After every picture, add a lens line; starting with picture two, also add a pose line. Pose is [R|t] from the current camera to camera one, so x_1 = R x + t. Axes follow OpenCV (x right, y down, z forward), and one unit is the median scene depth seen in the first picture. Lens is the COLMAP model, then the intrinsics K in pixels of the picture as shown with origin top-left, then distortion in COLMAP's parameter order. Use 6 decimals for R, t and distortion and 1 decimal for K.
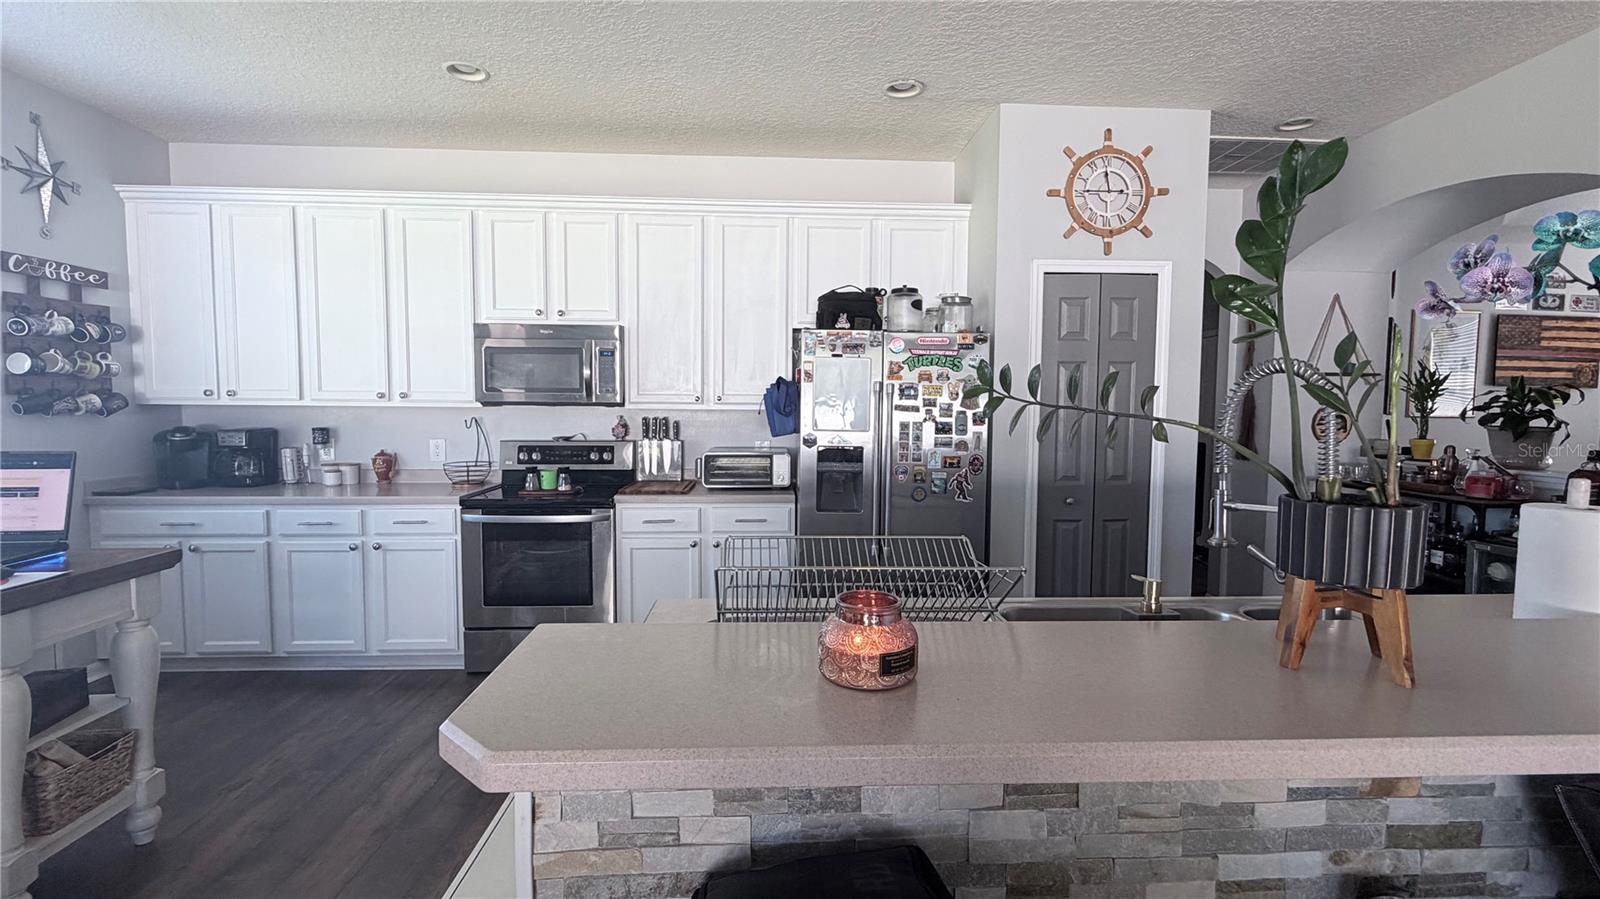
lens RADIAL K [[692.9, 0, 800.0], [0, 692.9, 449.5], [0, 0, 1]] dist [-0.001774, -0.000664]
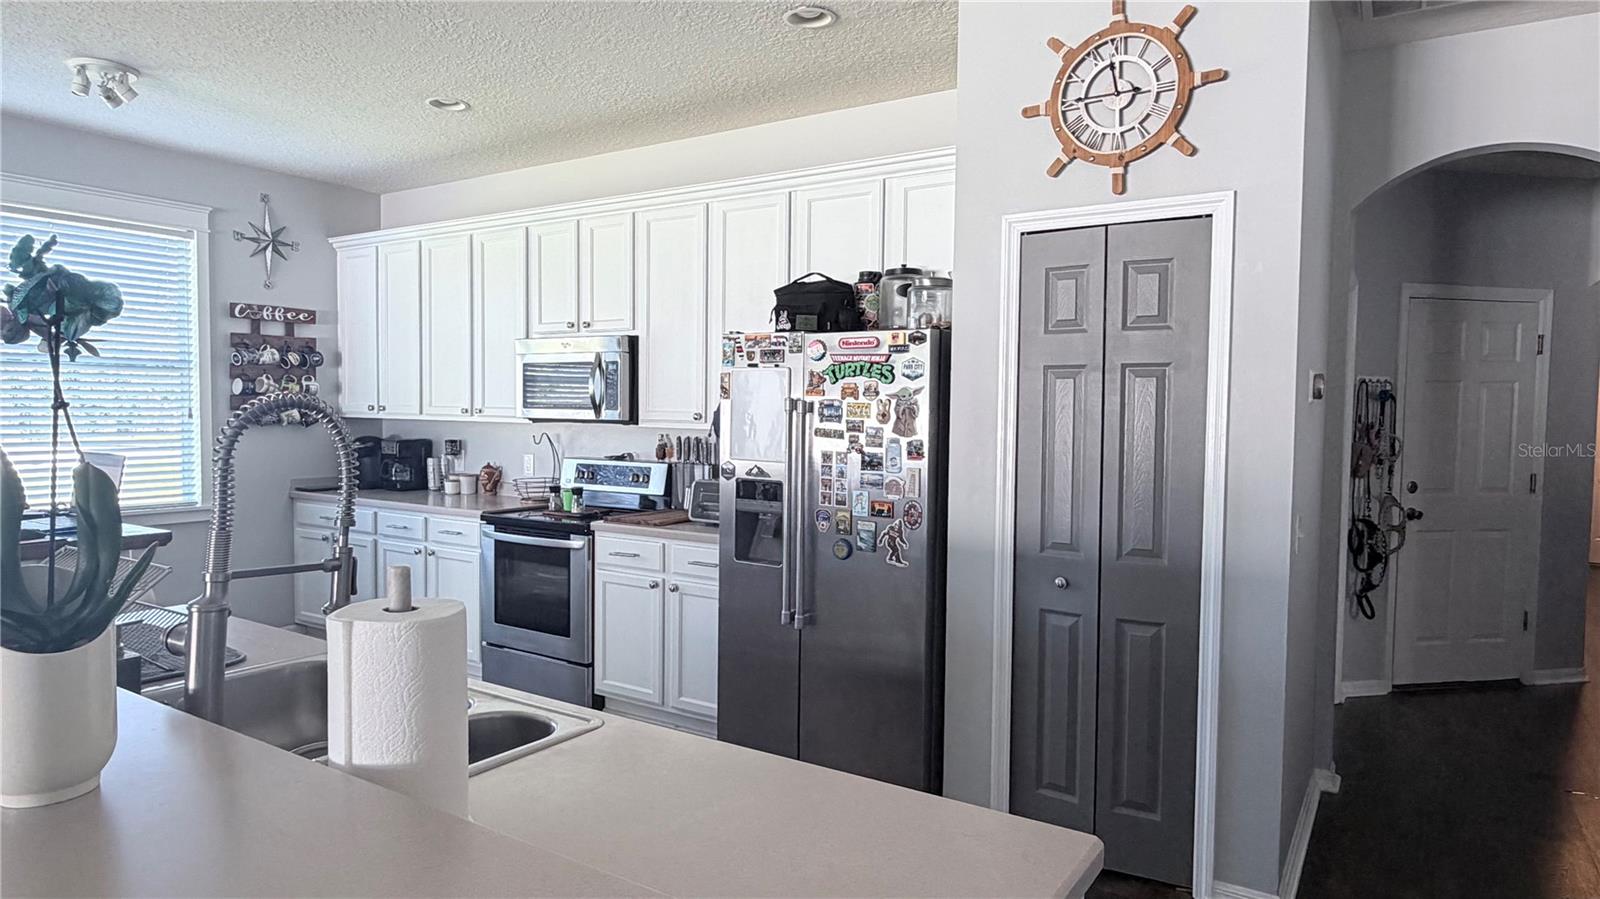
lens RADIAL K [[954.0, 0, 800.0], [0, 954.0, 449.5], [0, 0, 1]] dist [0.002940, 0.000922]
pose [[0.807768, 0.029603, -0.588756, 0.734659], [-0.044138, 0.998972, -0.010327, -0.029783], [0.587845, 0.034328, 0.808245, 0.144707]]
